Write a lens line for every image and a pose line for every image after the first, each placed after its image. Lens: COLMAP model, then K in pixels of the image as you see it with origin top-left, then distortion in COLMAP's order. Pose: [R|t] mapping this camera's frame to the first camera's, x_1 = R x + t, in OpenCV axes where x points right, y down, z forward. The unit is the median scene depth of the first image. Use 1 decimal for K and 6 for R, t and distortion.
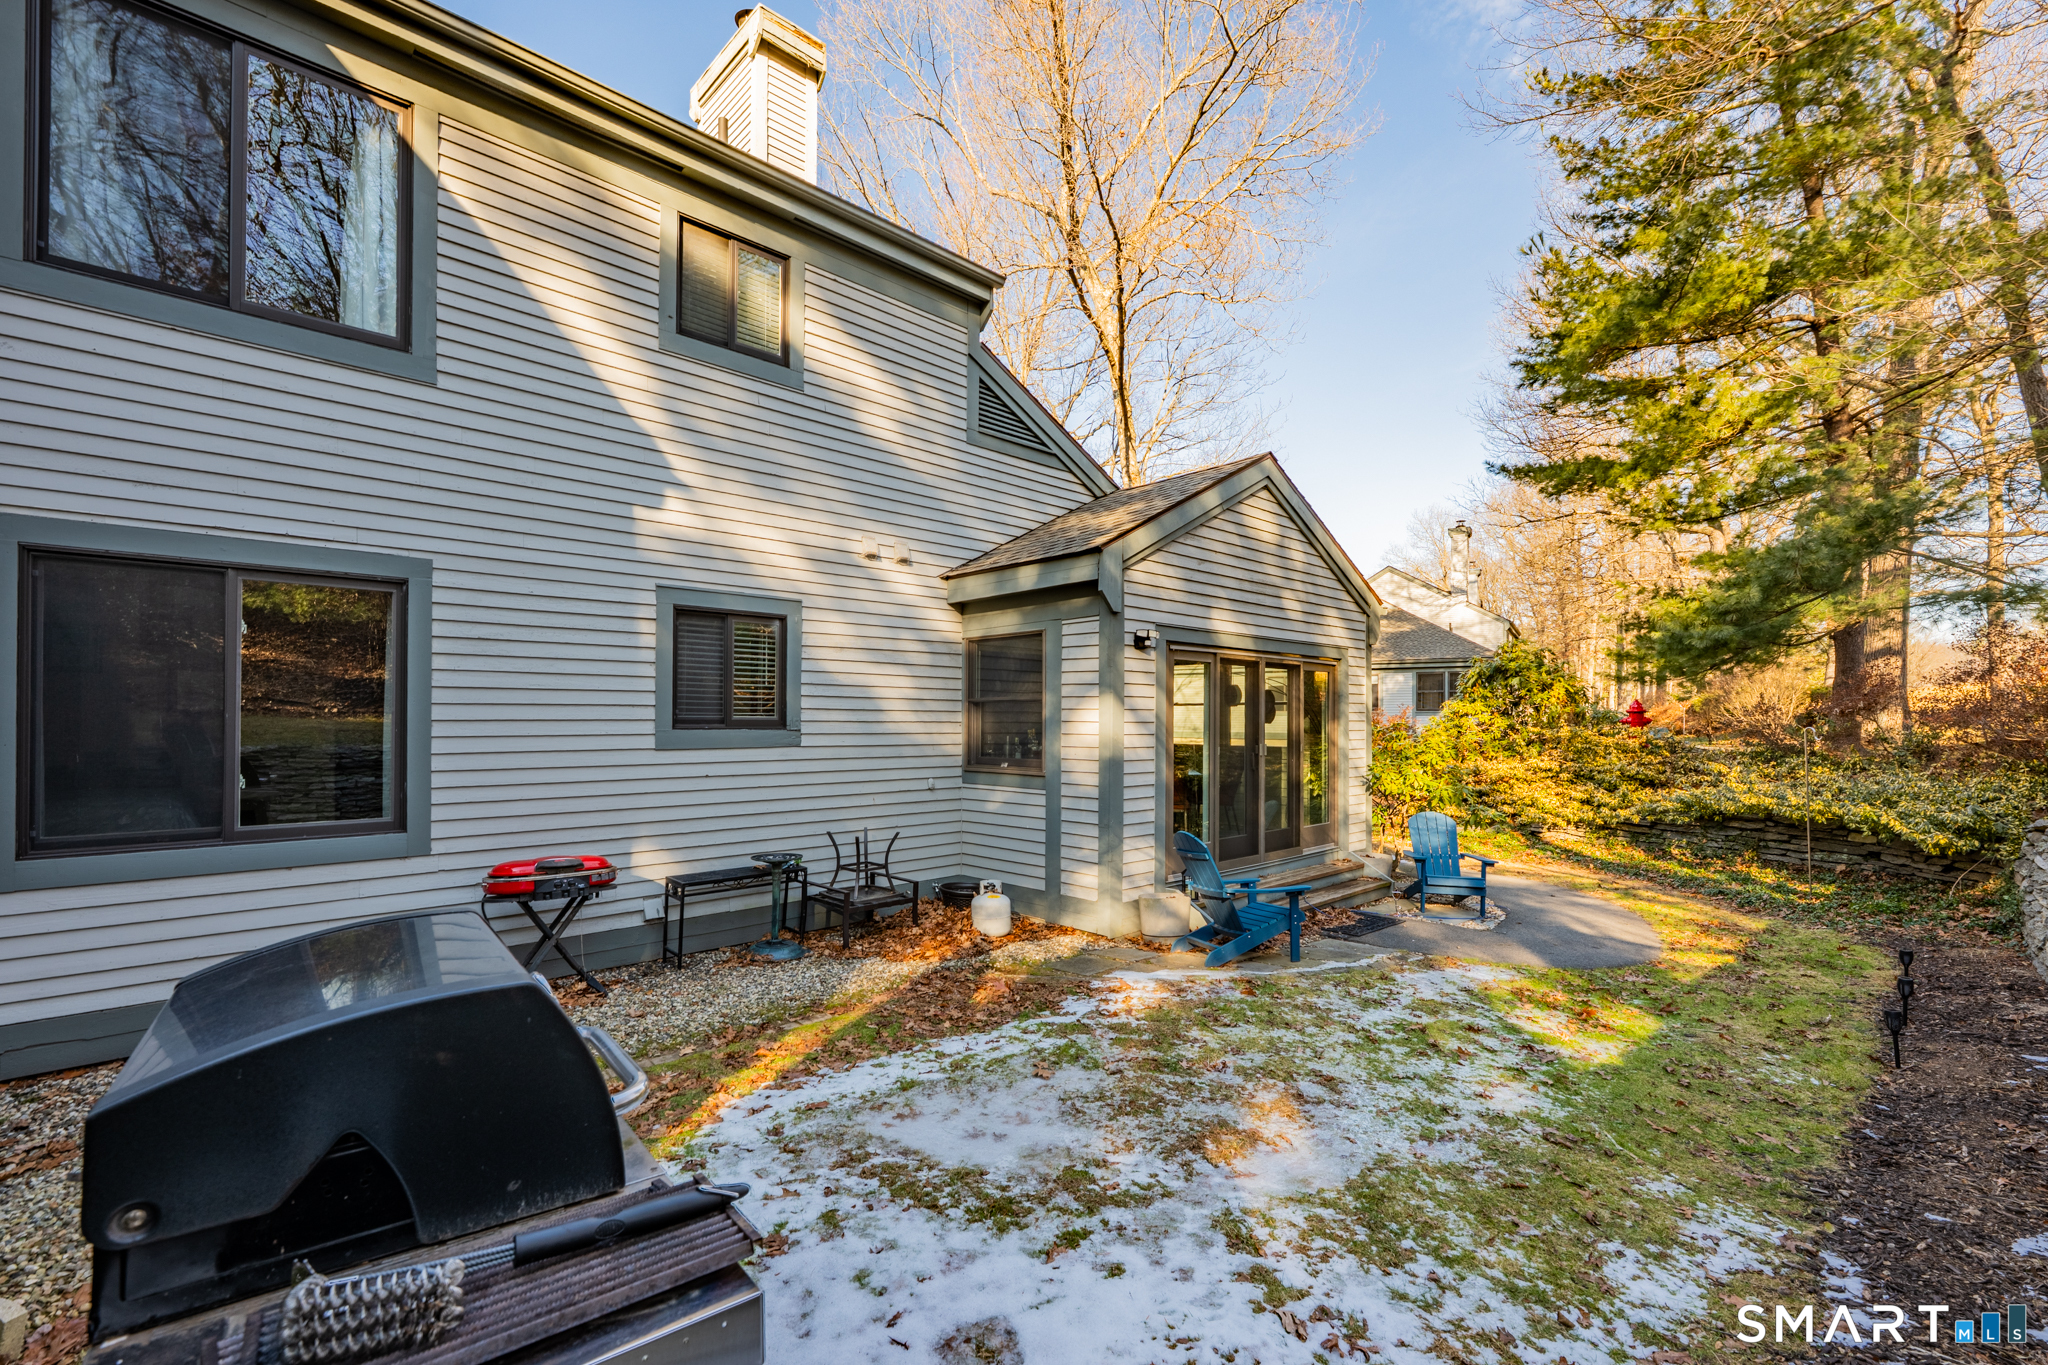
lens RADIAL K [[866.2, 0, 1023.9], [0, 866.2, 711.2], [0, 0, 1]] dist [-0.000895, 0.000672]
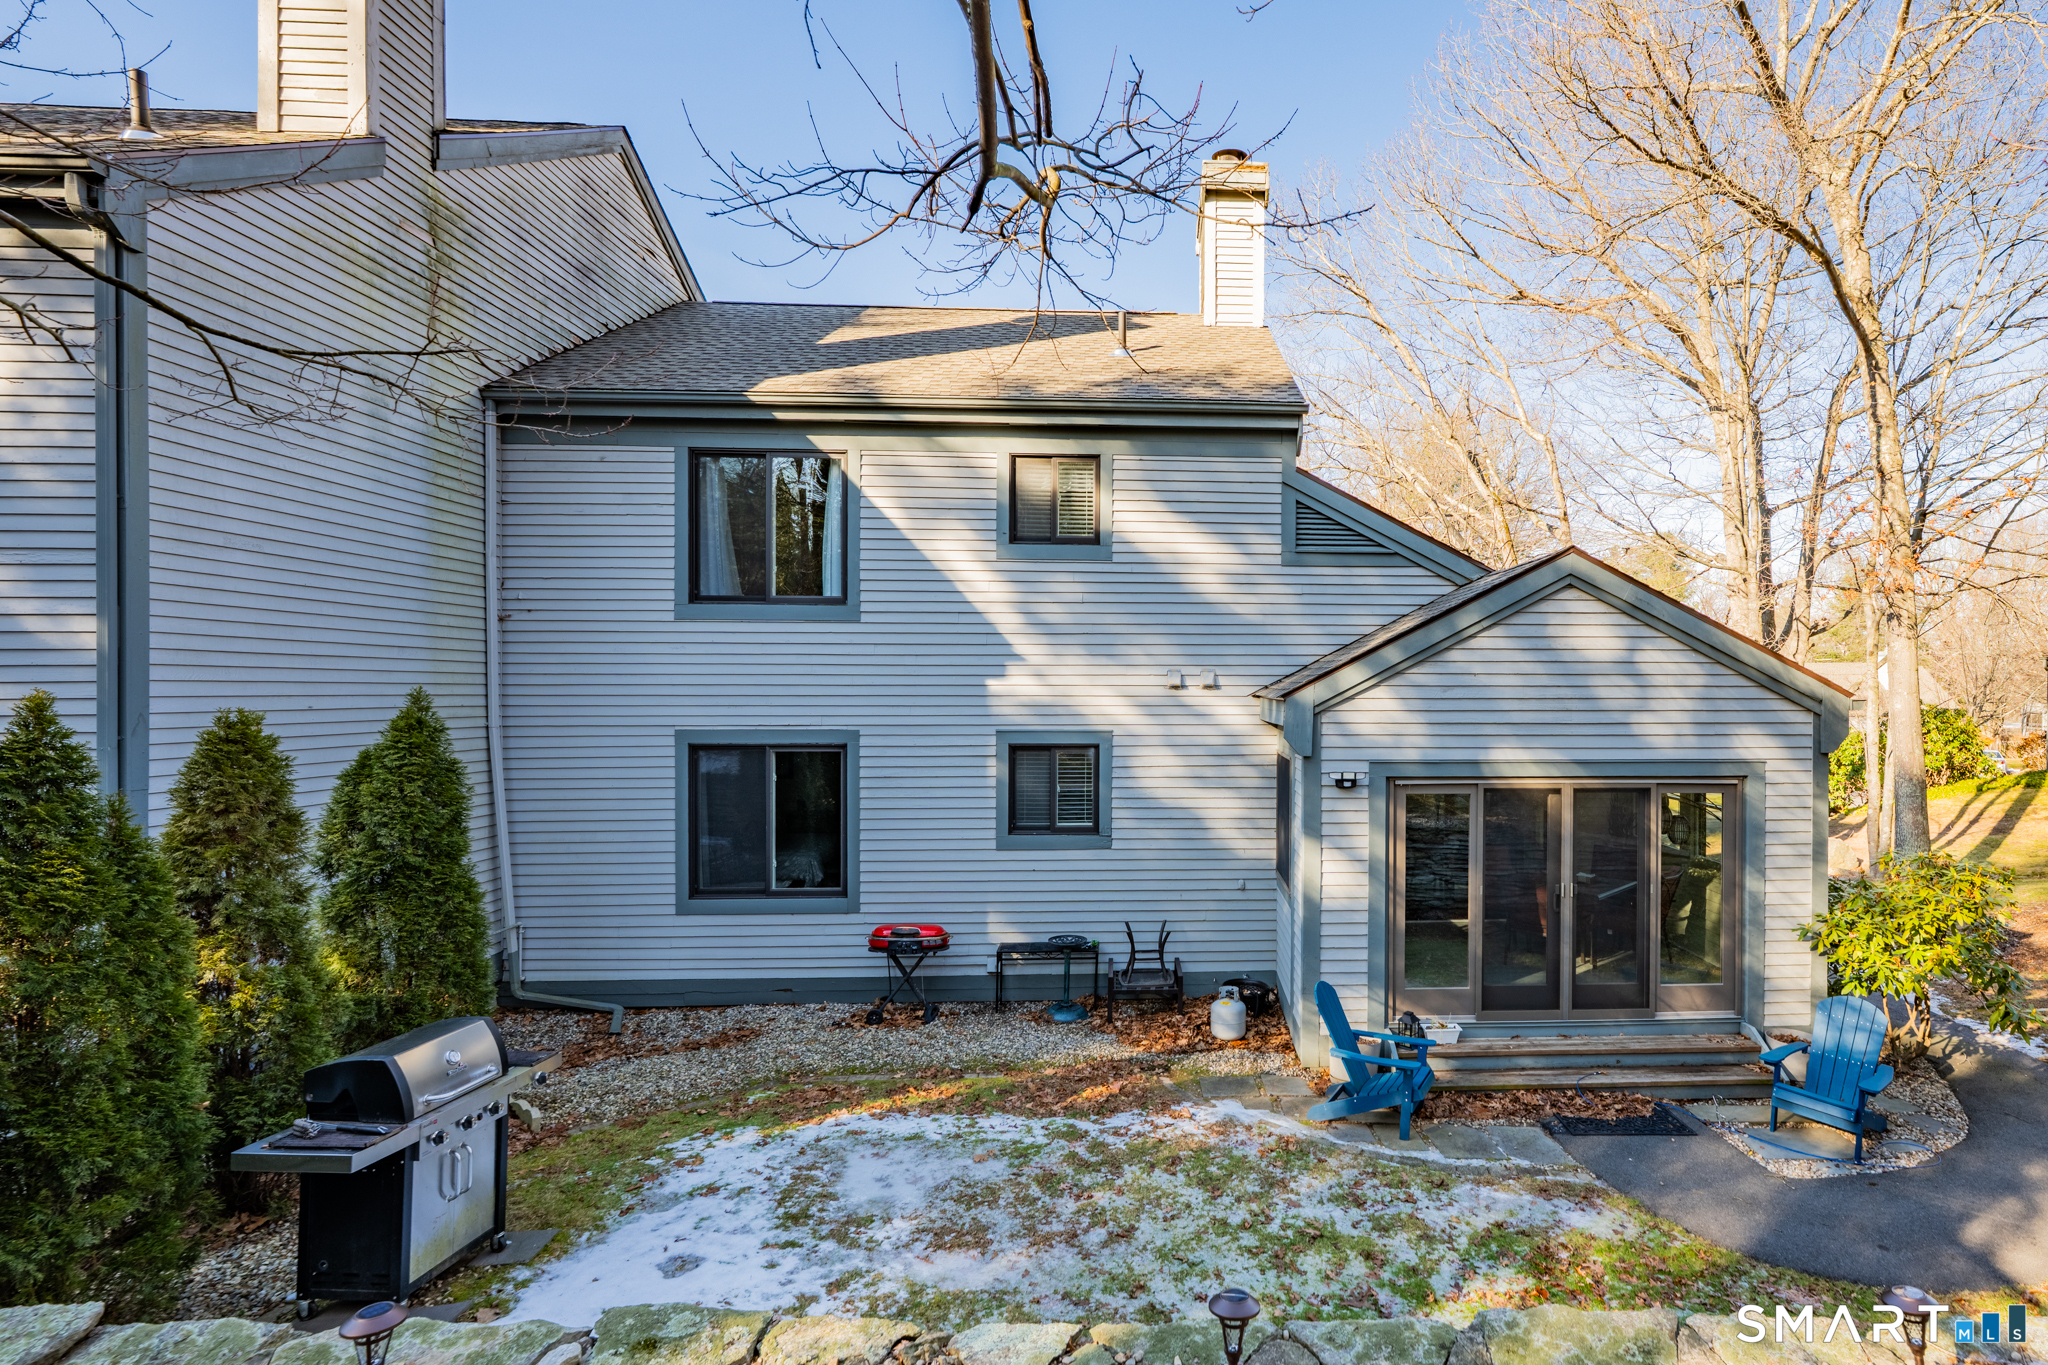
lens RADIAL K [[991.5, 0, 1200.3], [0, 991.5, 683.1], [0, 0, 1]] dist [-0.001286, 0.000754]
pose [[0.758449, -0.002587, -0.651727, 0.856383], [0.008766, 0.999942, 0.006232, -0.229414], [0.651673, -0.010440, 0.758428, 0.013158]]
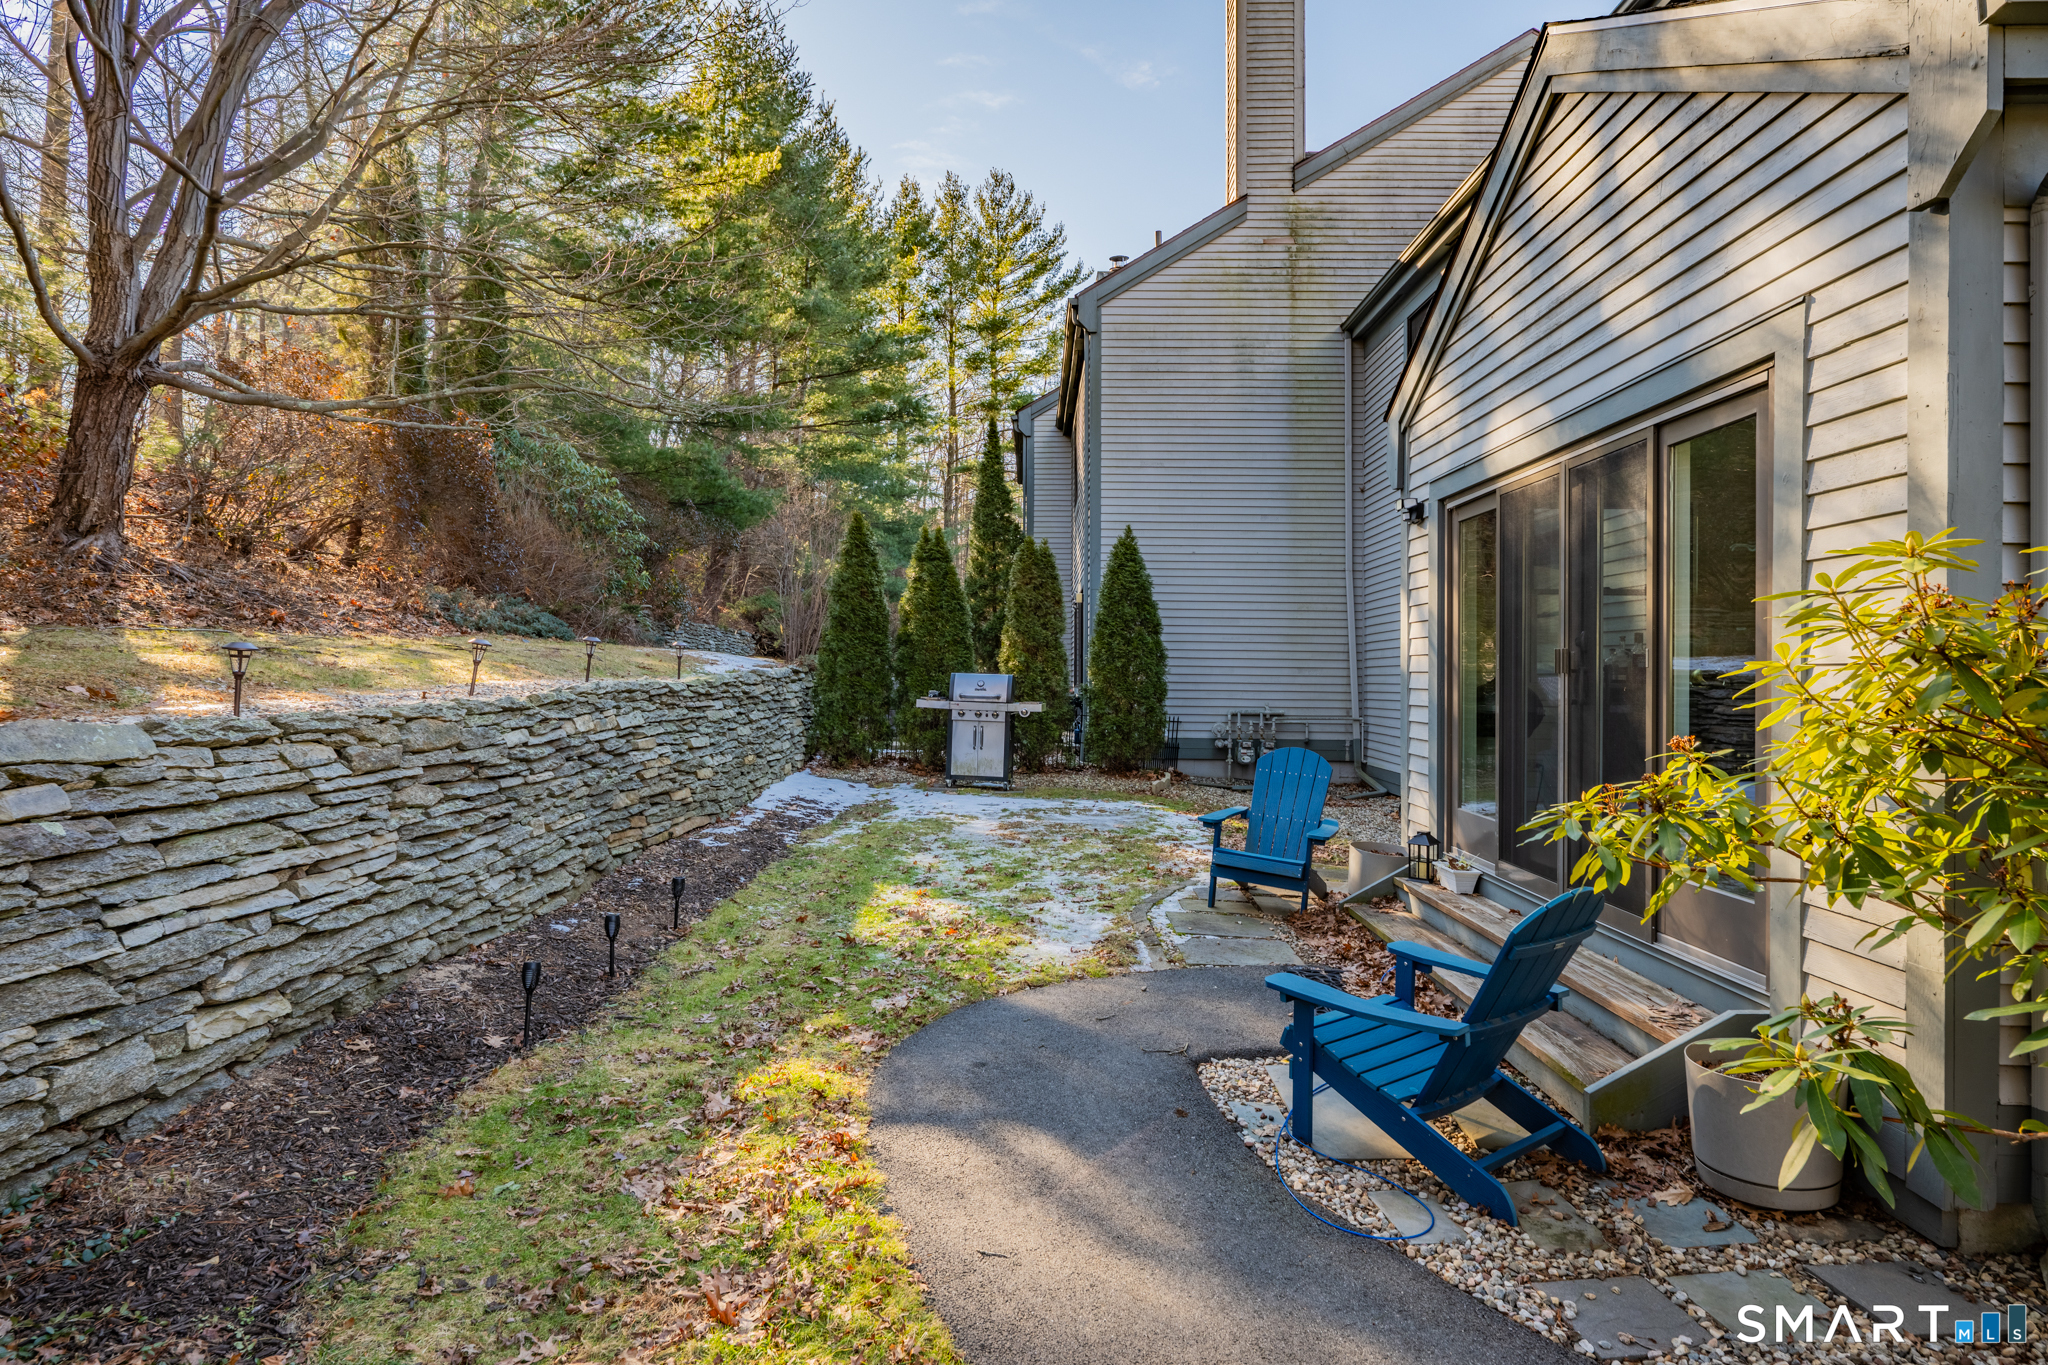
lens RADIAL K [[1140.2, 0, 1017.7], [0, 1140.2, 680.8], [0, 0, 1]] dist [-0.028678, 0.000200]
pose [[-0.697198, -0.002334, -0.716875, 1.218633], [0.001911, 0.999985, -0.005114, 0.077376], [0.716876, -0.004935, -0.697183, 1.616196]]
